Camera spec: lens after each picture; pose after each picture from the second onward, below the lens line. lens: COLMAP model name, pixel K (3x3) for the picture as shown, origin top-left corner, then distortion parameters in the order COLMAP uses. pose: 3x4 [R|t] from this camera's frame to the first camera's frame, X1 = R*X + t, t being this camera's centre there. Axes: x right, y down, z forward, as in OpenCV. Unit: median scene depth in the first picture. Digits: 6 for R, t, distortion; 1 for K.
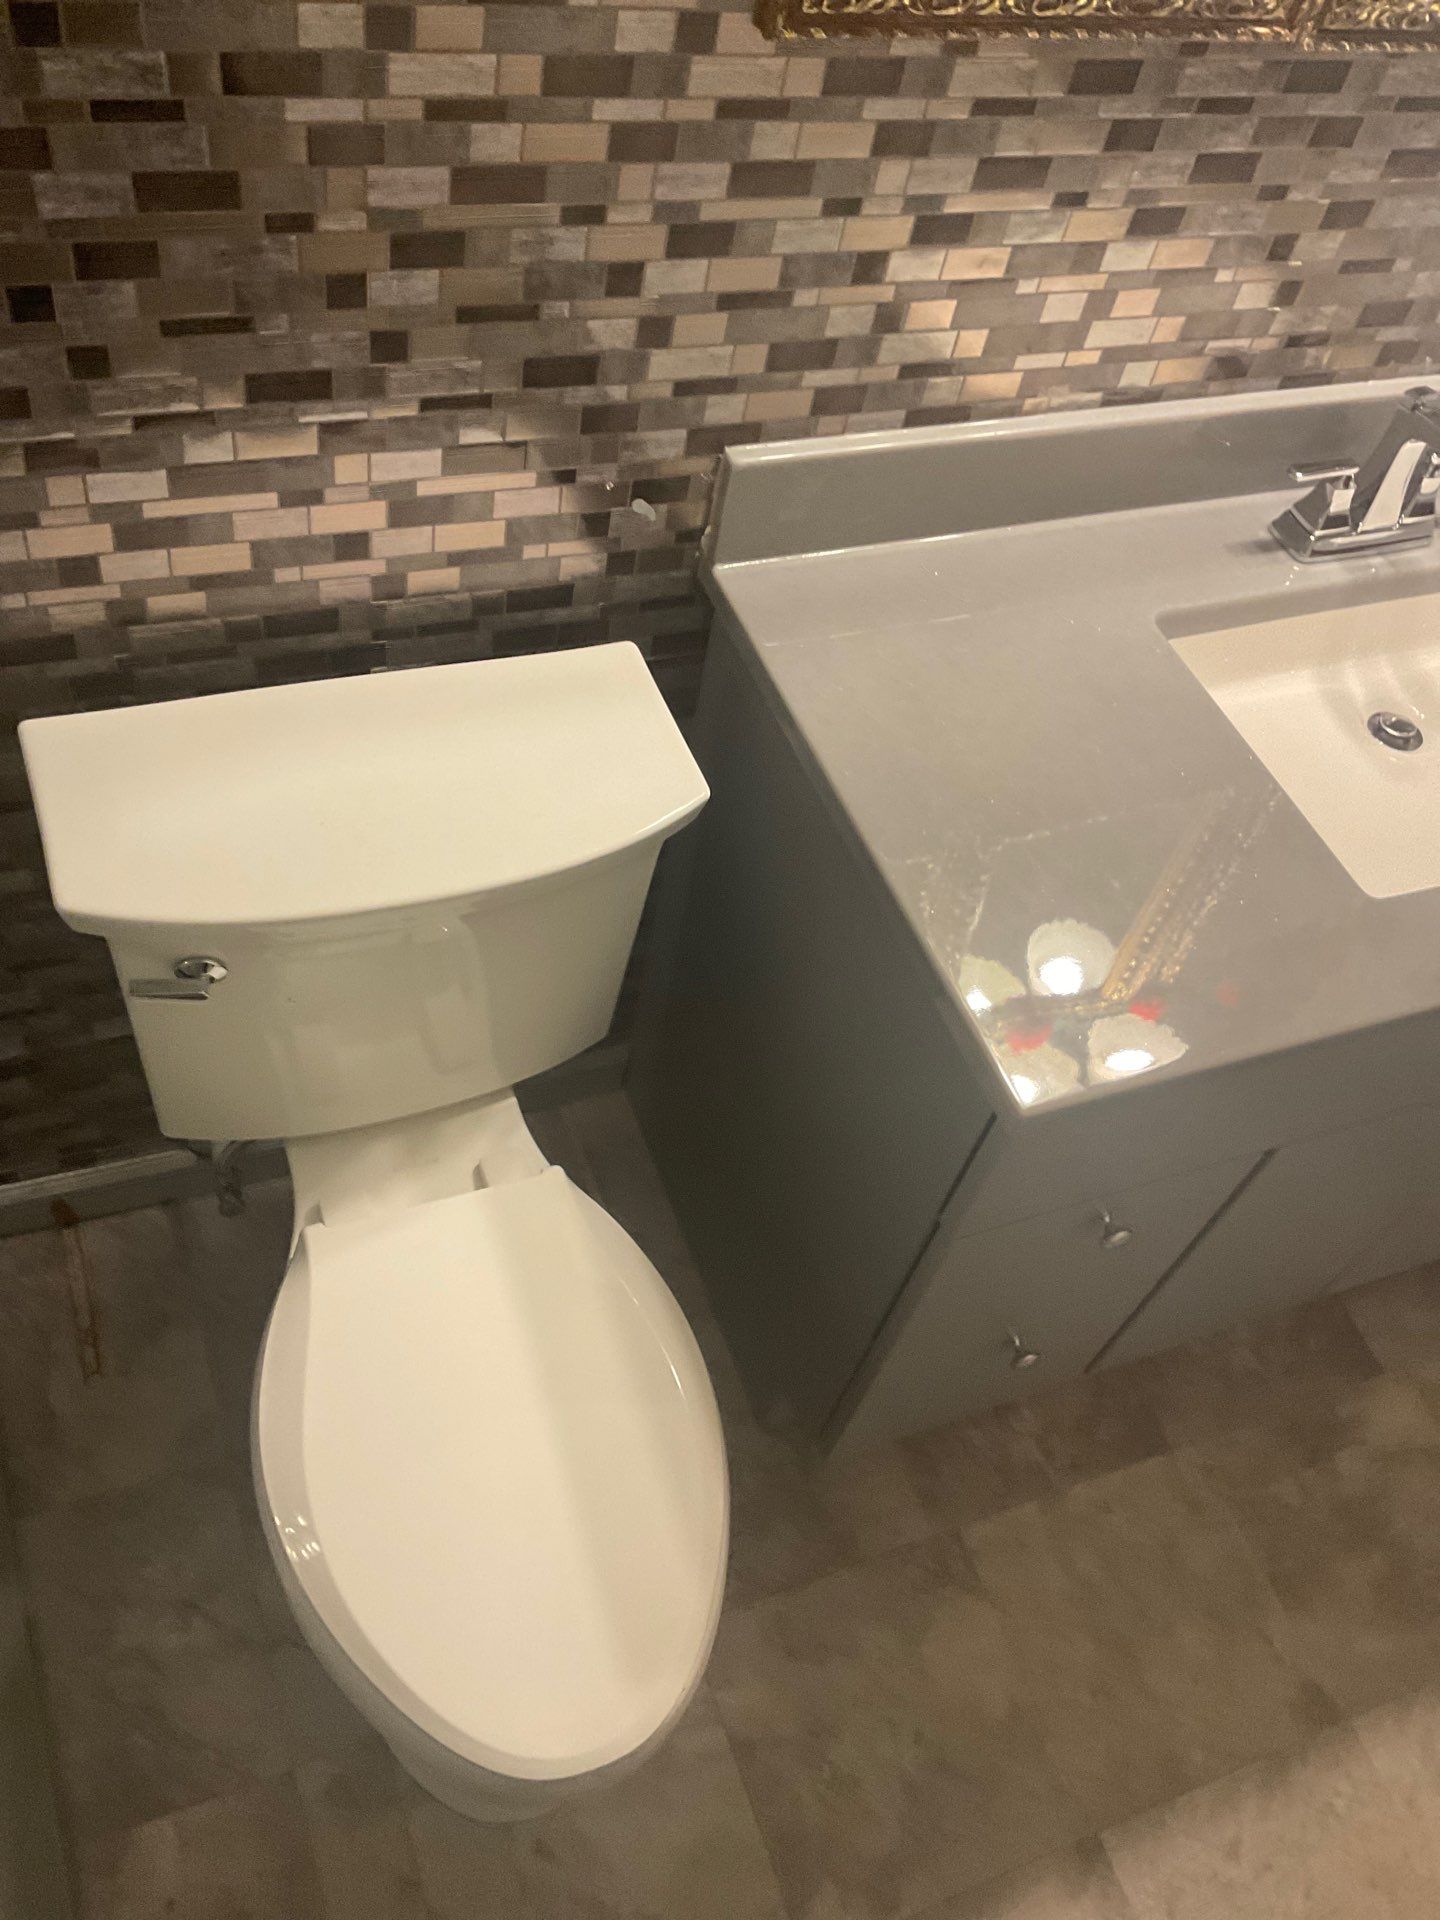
lens RADIAL K [[1588.4, 0, 743.9], [0, 1588.4, 985.7], [0, 0, 1]] dist [0.038190, -0.049222]
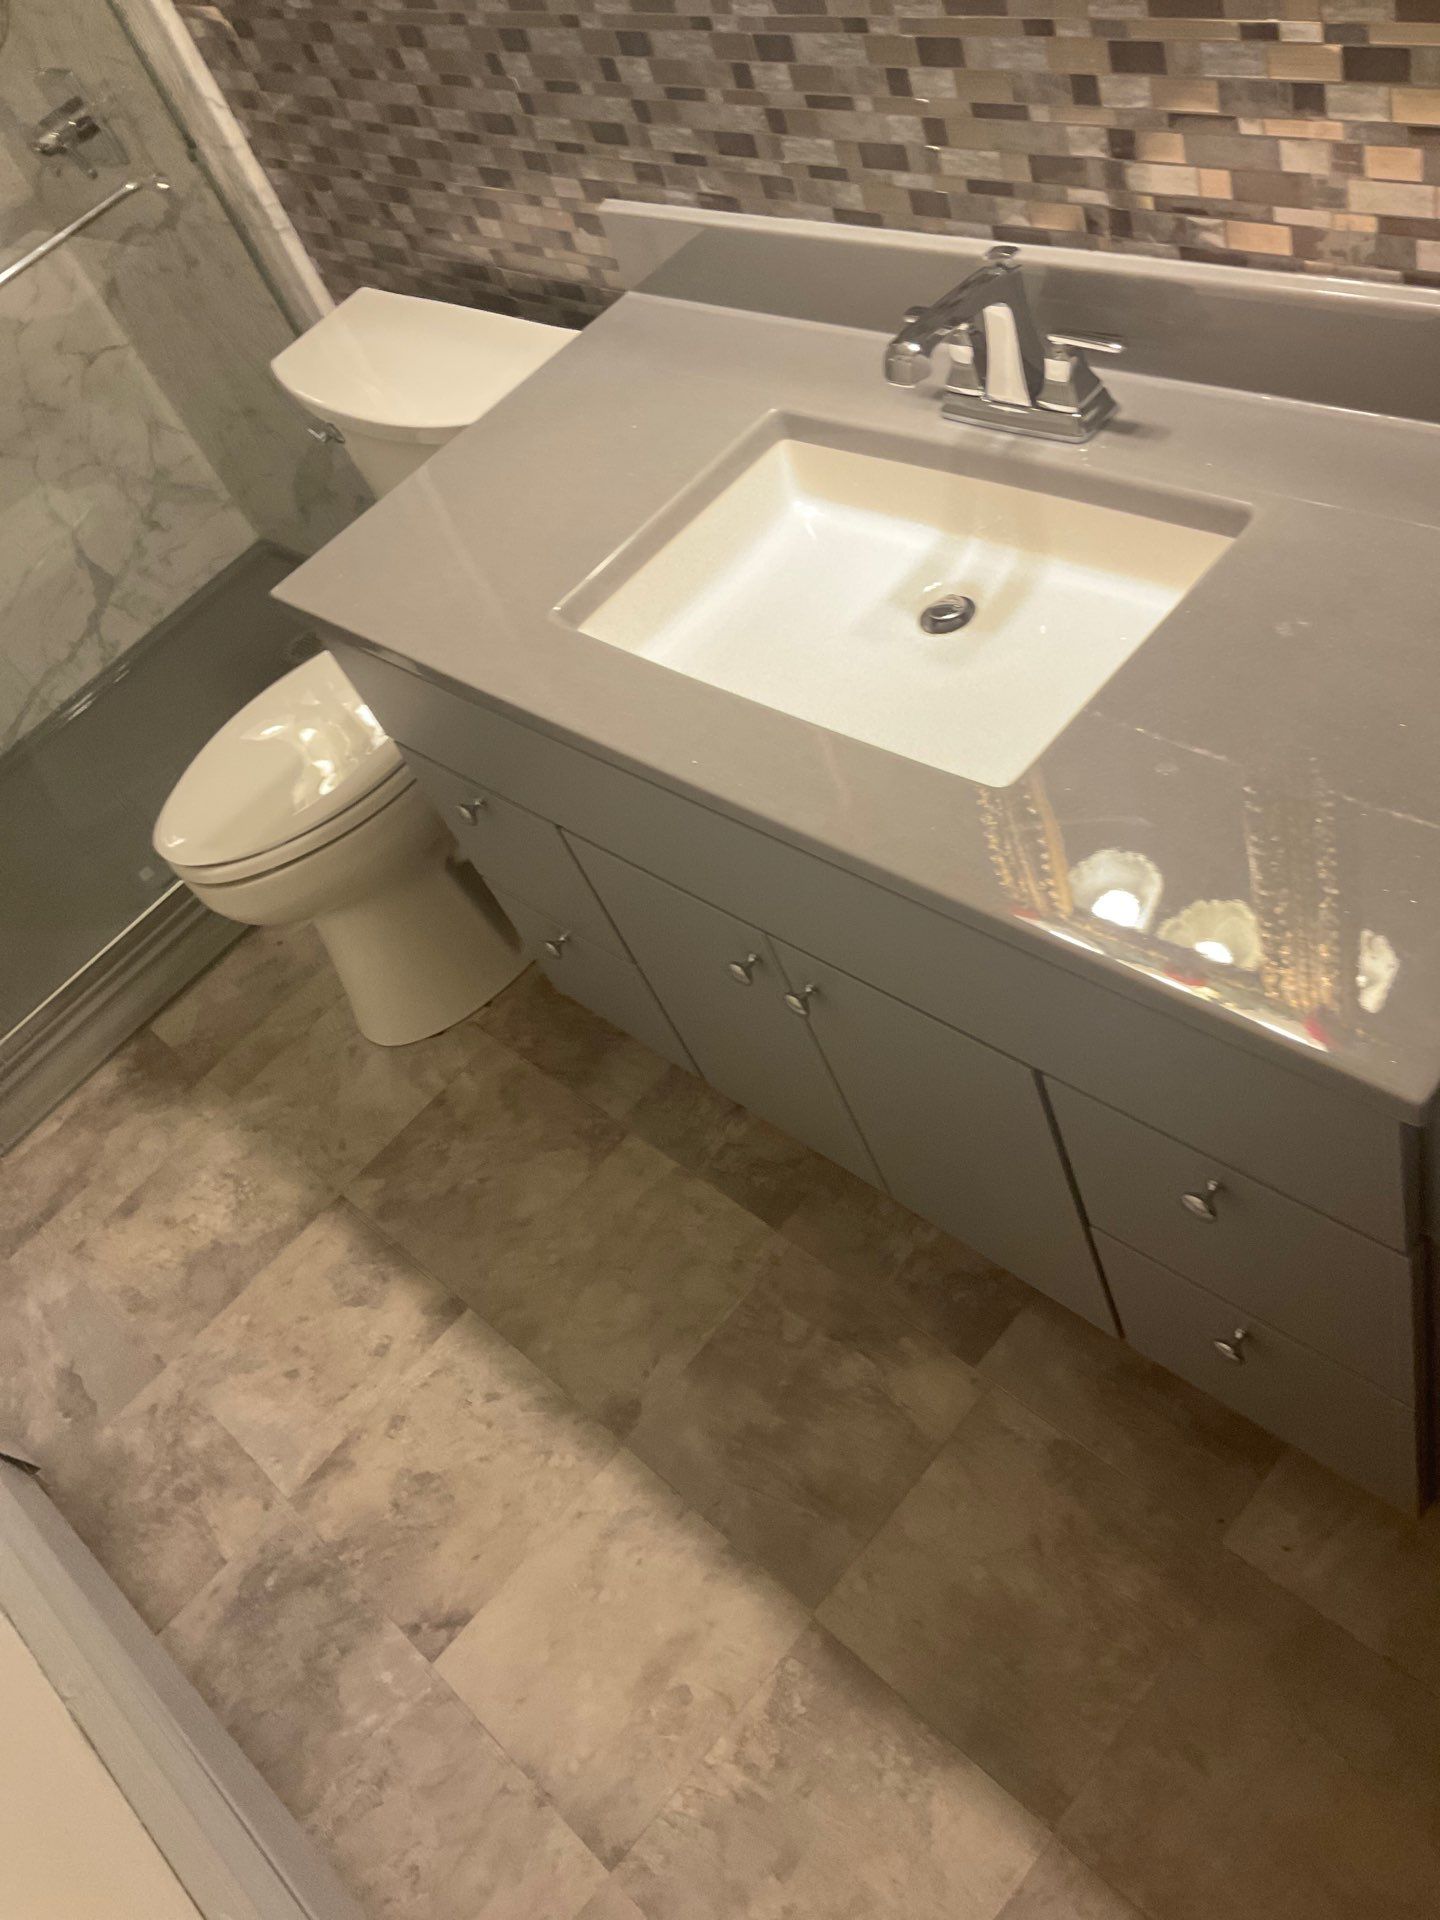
lens RADIAL K [[1635.6, 0, 720.0], [0, 1635.6, 960.0], [0, 0, 1]] dist [0.057371, -0.070734]
pose [[0.324183, 0.494270, -0.806599, 1.377990], [-0.431703, 0.835984, 0.338769, -0.288065], [0.841747, 0.238388, 0.484389, 0.499706]]
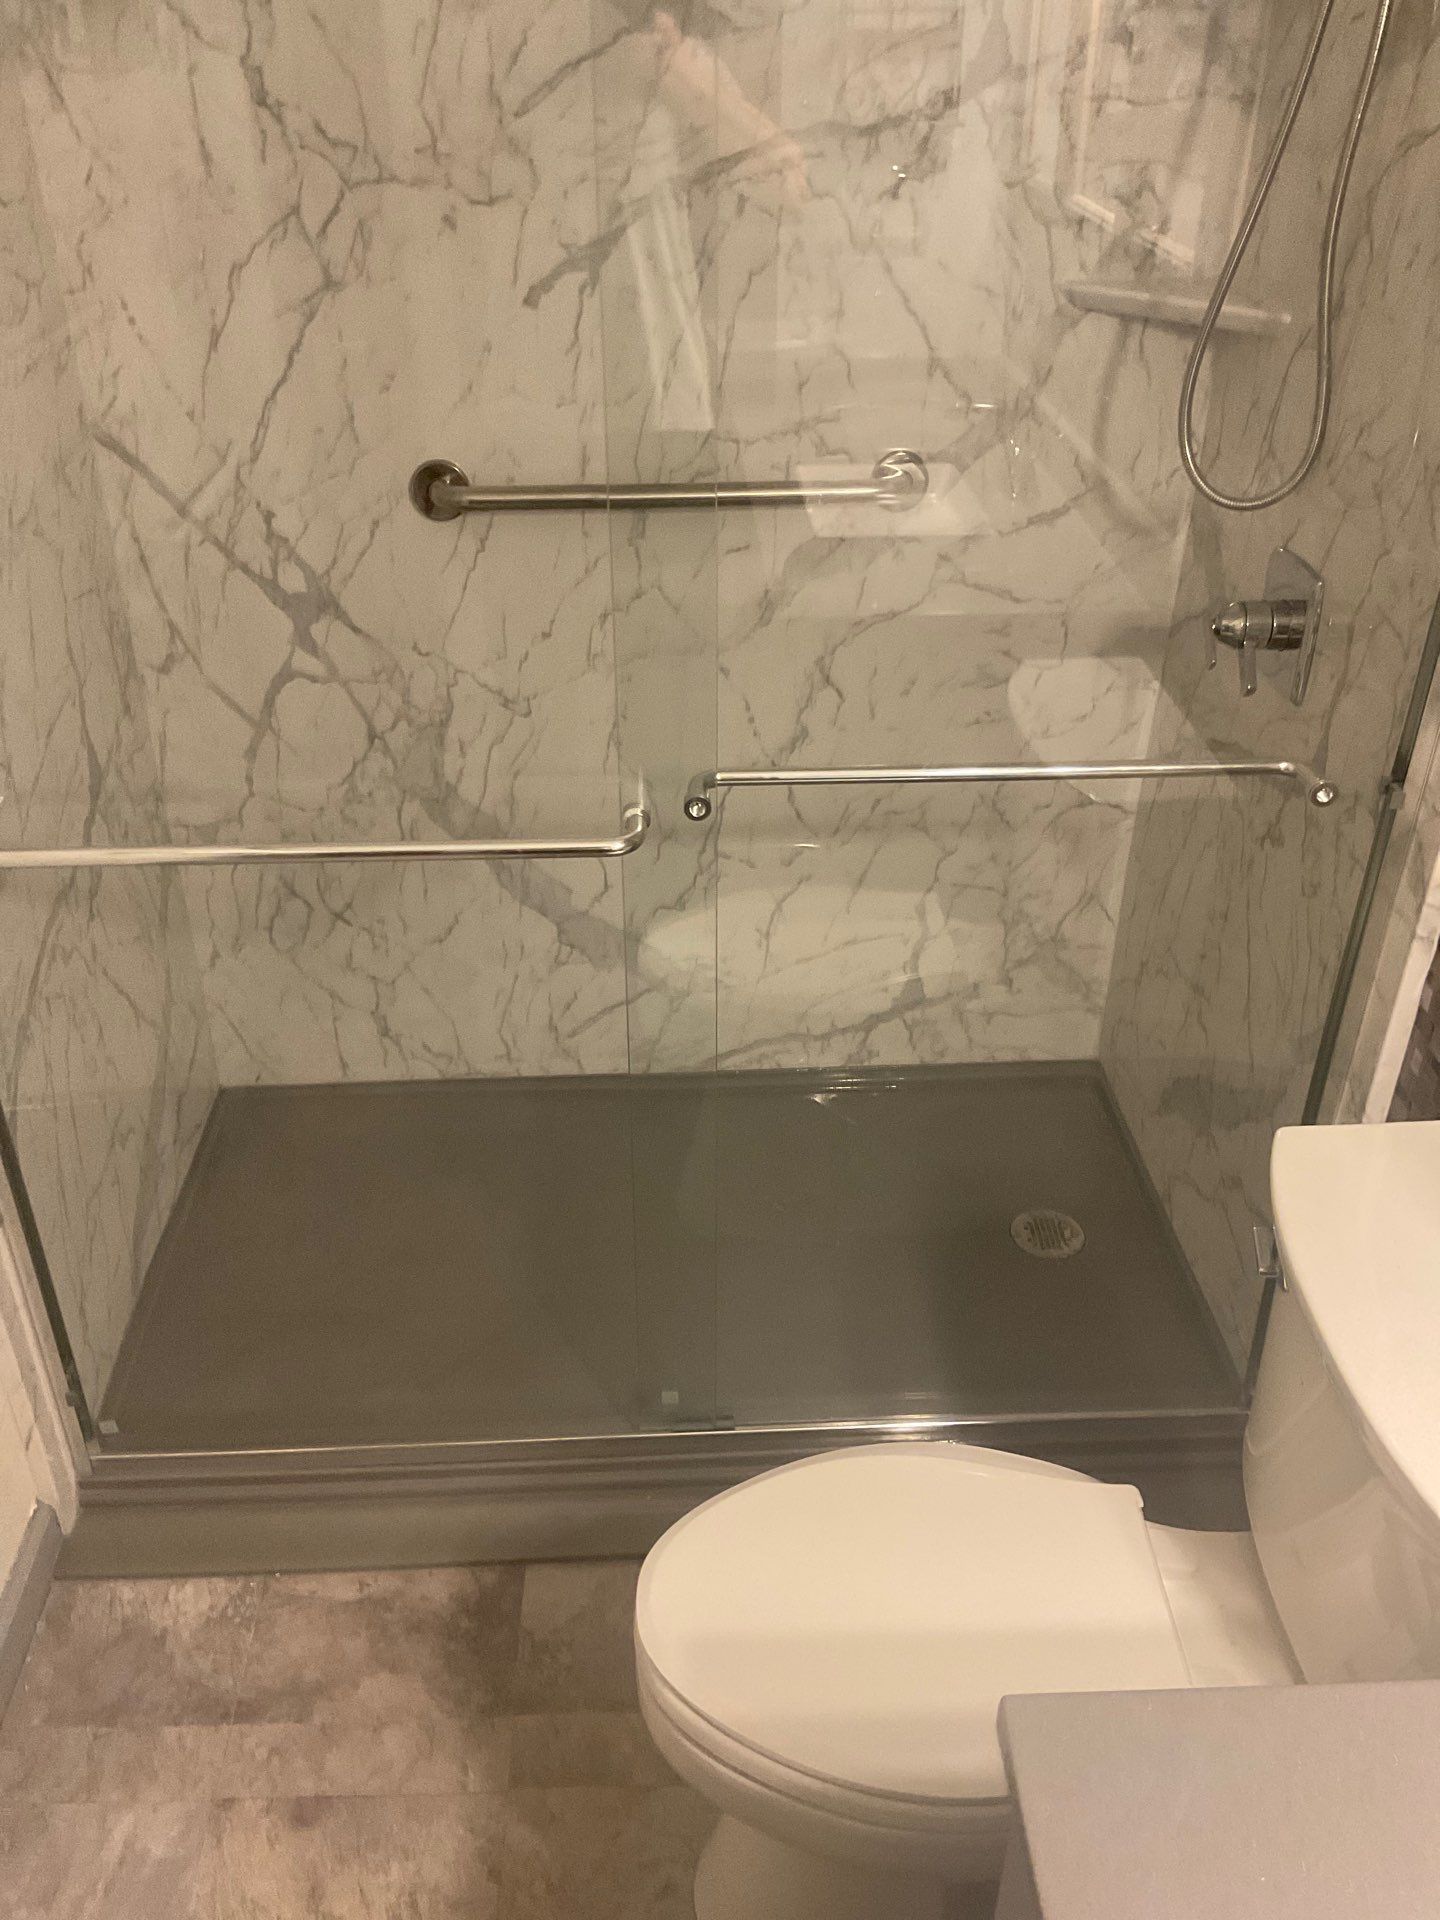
lens RADIAL K [[1588.4, 0, 743.9], [0, 1588.4, 985.7], [0, 0, 1]] dist [0.038190, -0.049222]
pose [[-0.323315, 0.383656, -0.865029, 0.602945], [-0.778130, 0.412406, 0.473745, -0.298348], [0.538498, 0.826275, 0.165197, 0.342895]]
